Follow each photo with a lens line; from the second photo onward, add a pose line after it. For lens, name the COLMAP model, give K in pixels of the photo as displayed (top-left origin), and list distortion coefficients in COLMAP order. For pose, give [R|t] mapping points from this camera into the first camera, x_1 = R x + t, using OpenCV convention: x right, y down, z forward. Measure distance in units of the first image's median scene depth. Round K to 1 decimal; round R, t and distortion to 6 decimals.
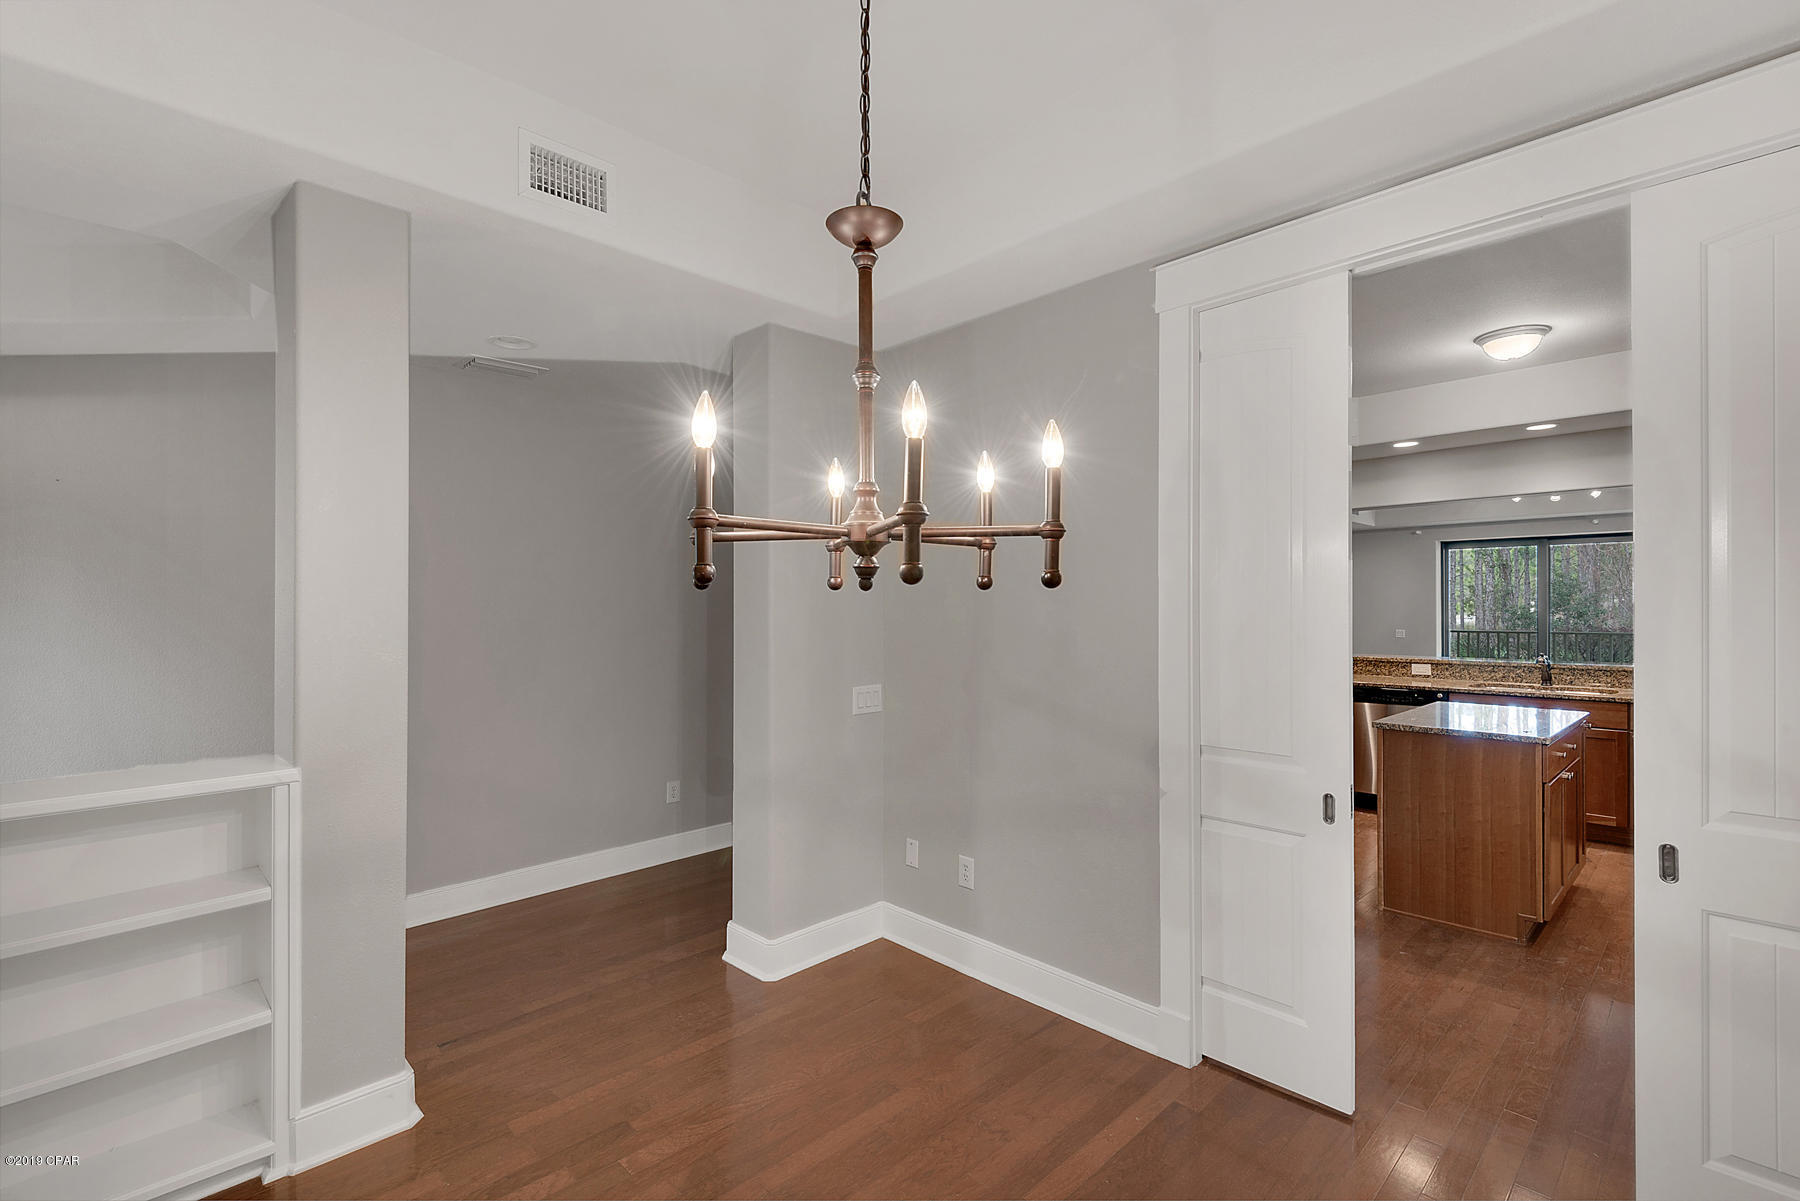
lens RADIAL K [[829.9, 0, 904.7], [0, 829.9, 607.1], [0, 0, 1]] dist [0.011808, 0.000242]
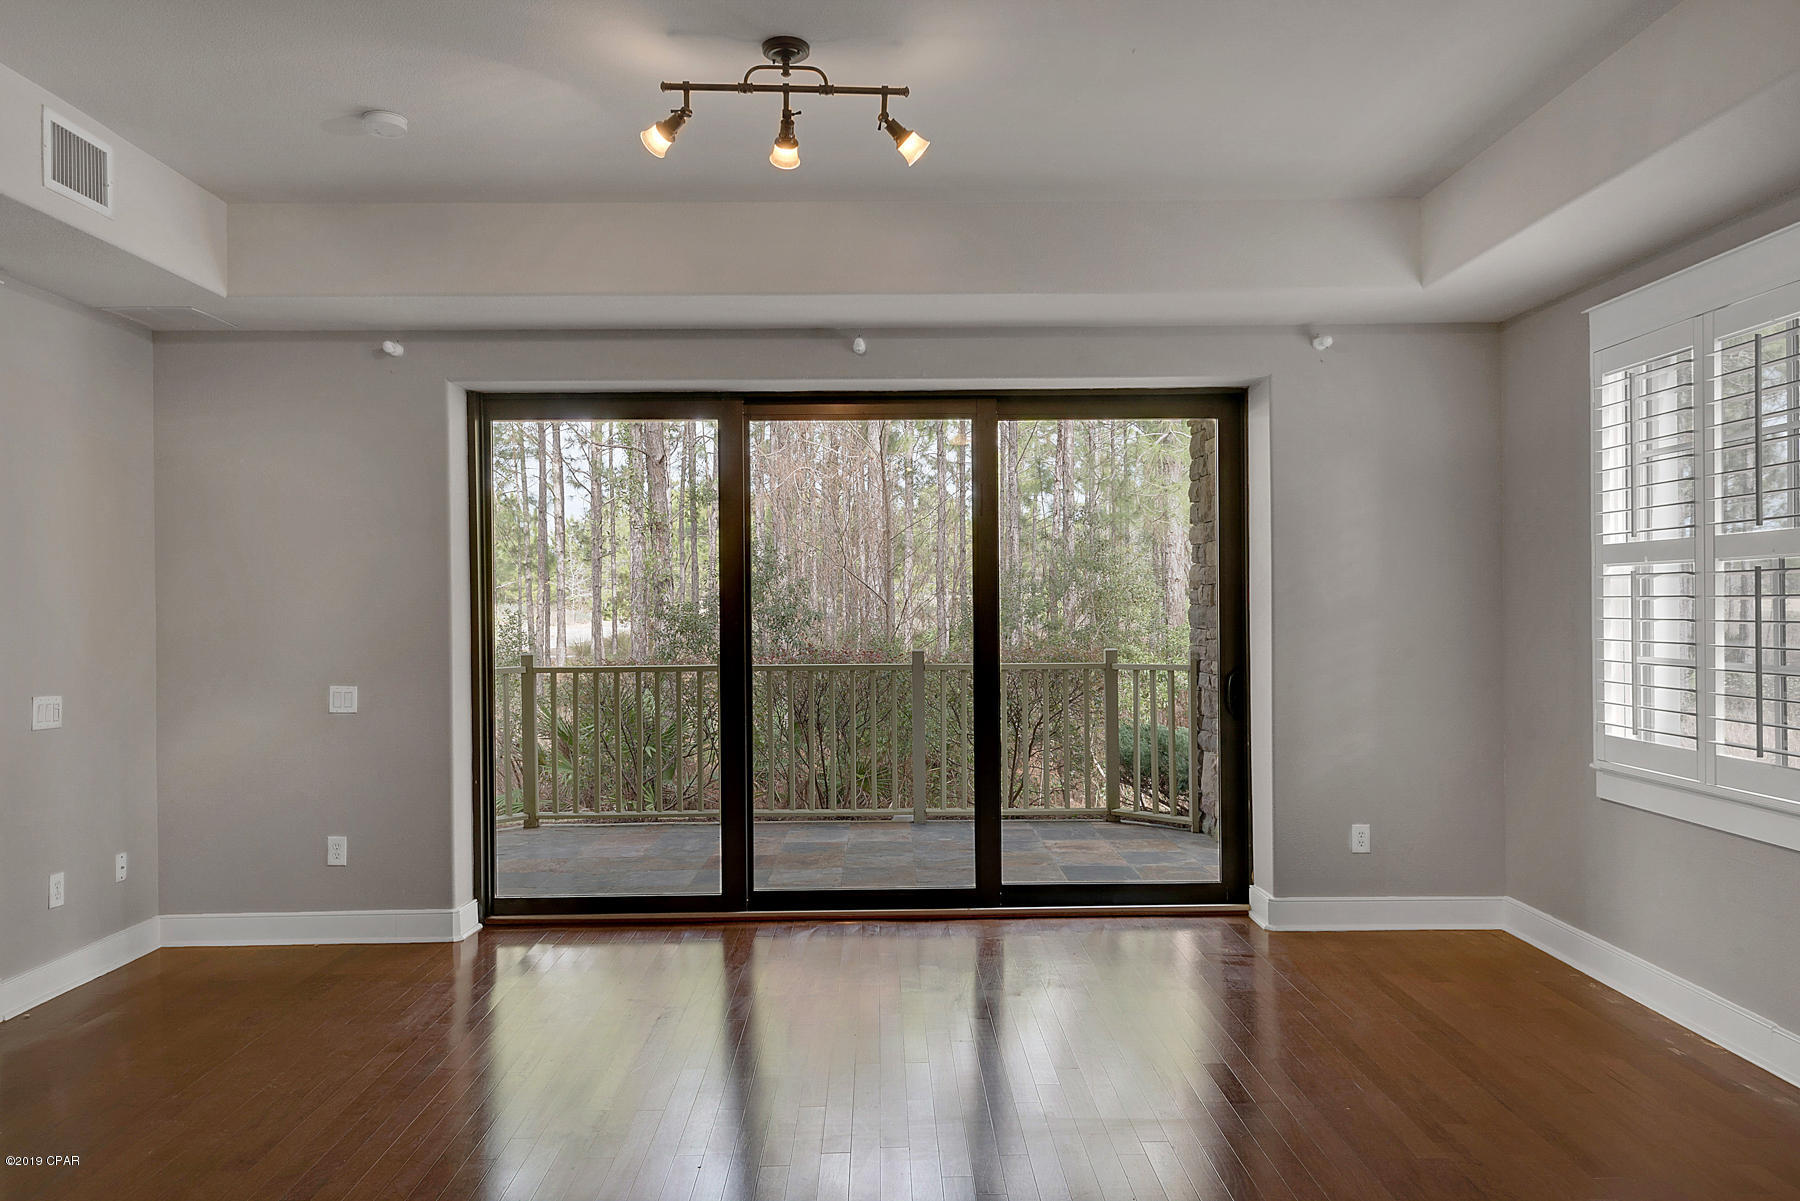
lens RADIAL K [[1288.1, 0, 891.6], [0, 1288.1, 613.9], [0, 0, 1]] dist [0.000370, 0.000428]
pose [[0.701800, -0.007594, 0.712334, 0.446275], [0.005625, 0.999971, 0.005118, 0.001199], [-0.712352, 0.000415, 0.701822, 0.601362]]
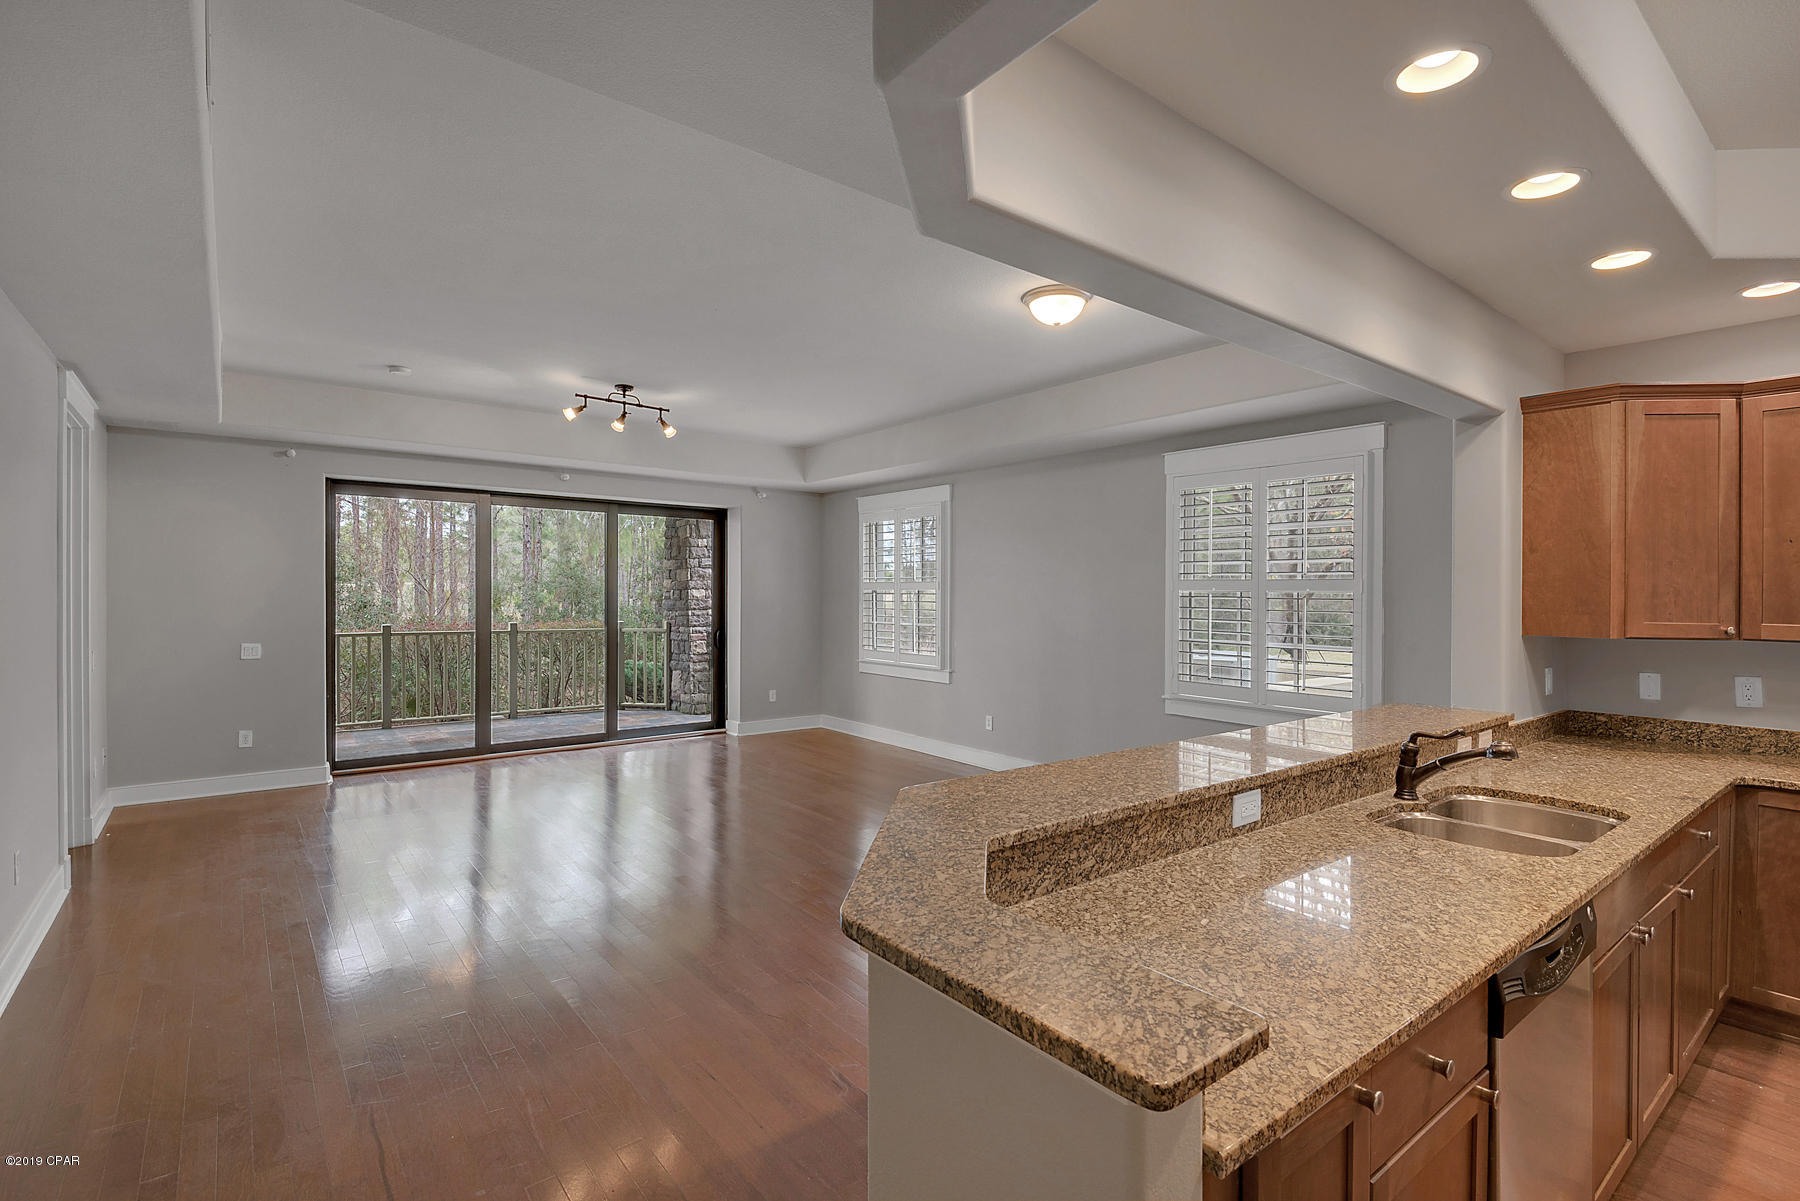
lens RADIAL K [[845.8, 0, 912.9], [0, 845.8, 600.9], [0, 0, 1]] dist [0.006296, -0.000574]
pose [[0.108866, -0.003501, 0.994050, 0.144255], [-0.009065, 0.999949, 0.004514, -0.004606], [-0.994015, -0.009503, 0.108828, 0.600038]]
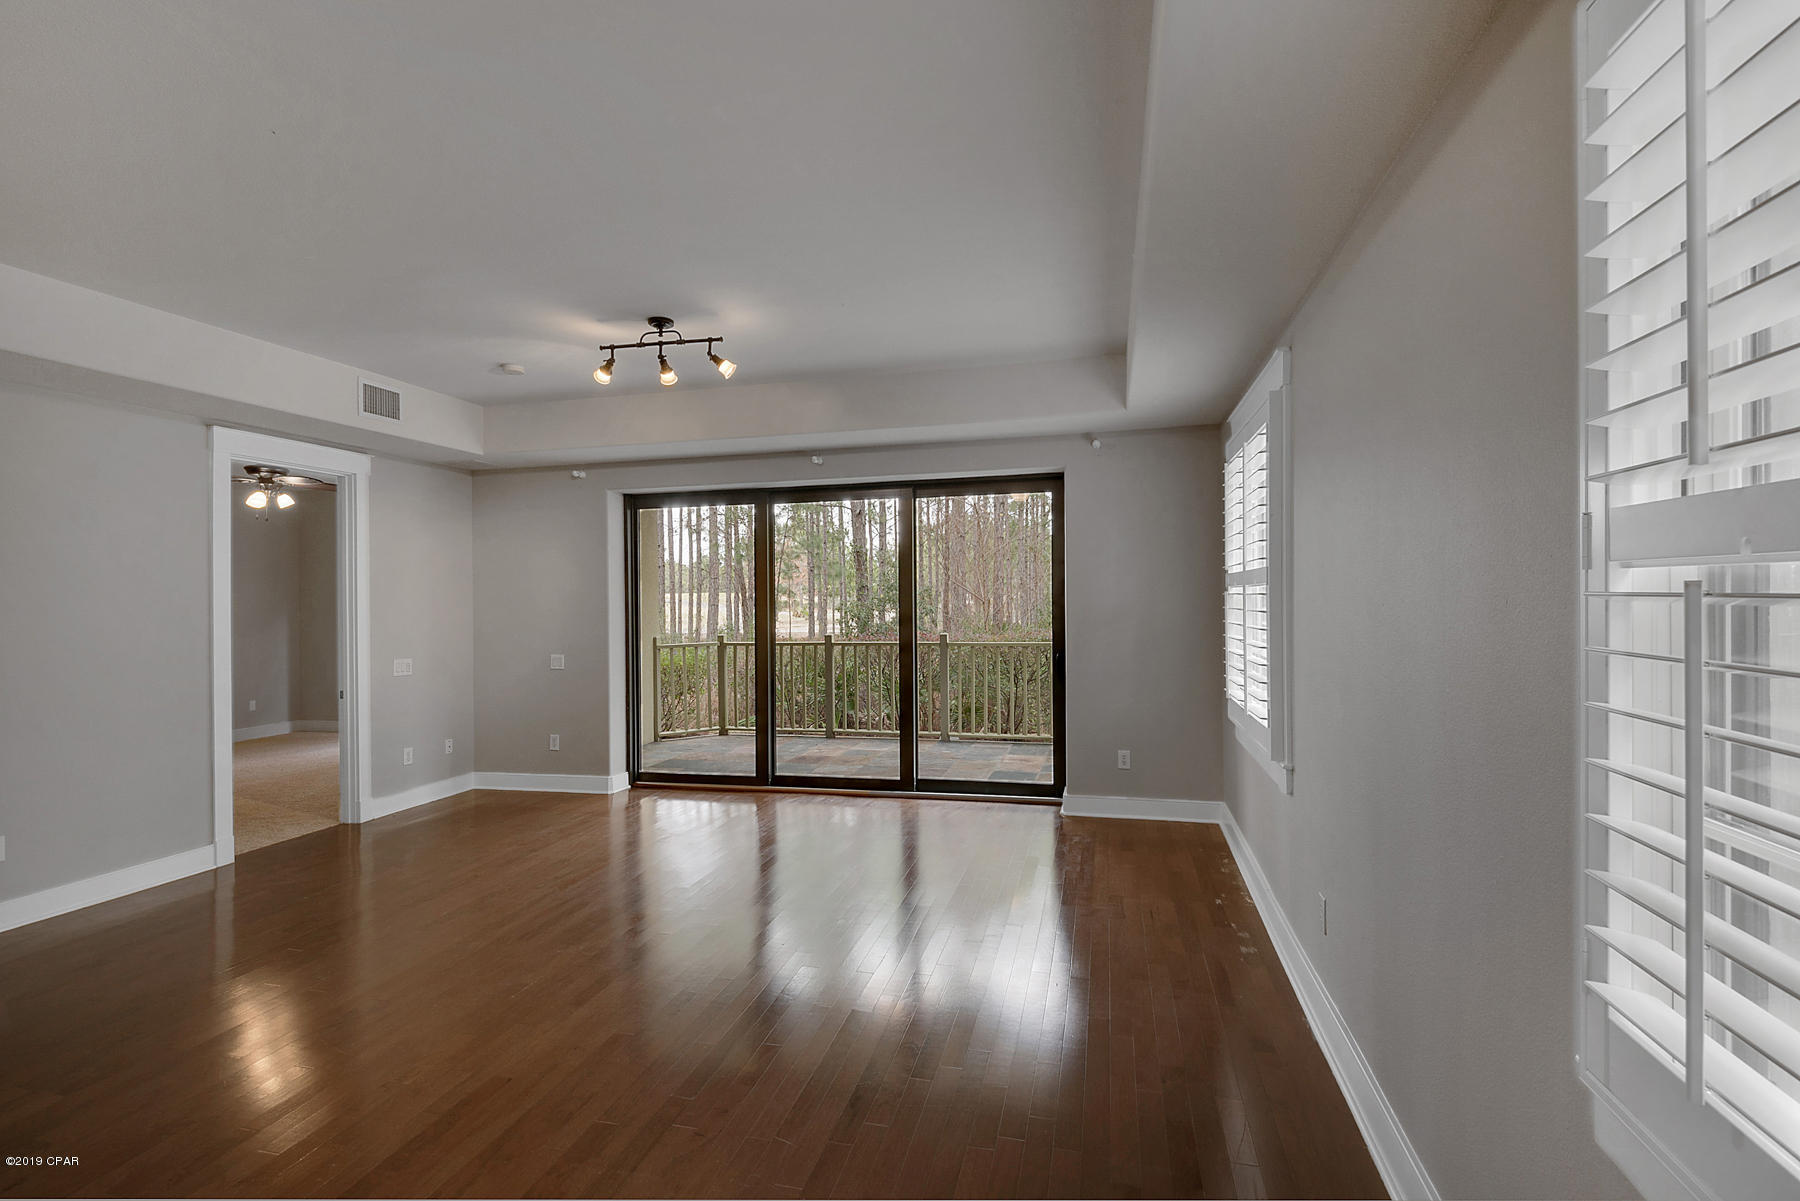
lens RADIAL K [[845.8, 0, 881.4], [0, 845.8, 594.3], [0, 0, 1]] dist [0.006296, -0.000574]
pose [[0.863722, -0.006290, 0.503929, 0.542939], [0.011220, 0.999914, -0.006749, -0.006250], [-0.503844, 0.011483, 0.863719, 0.455341]]
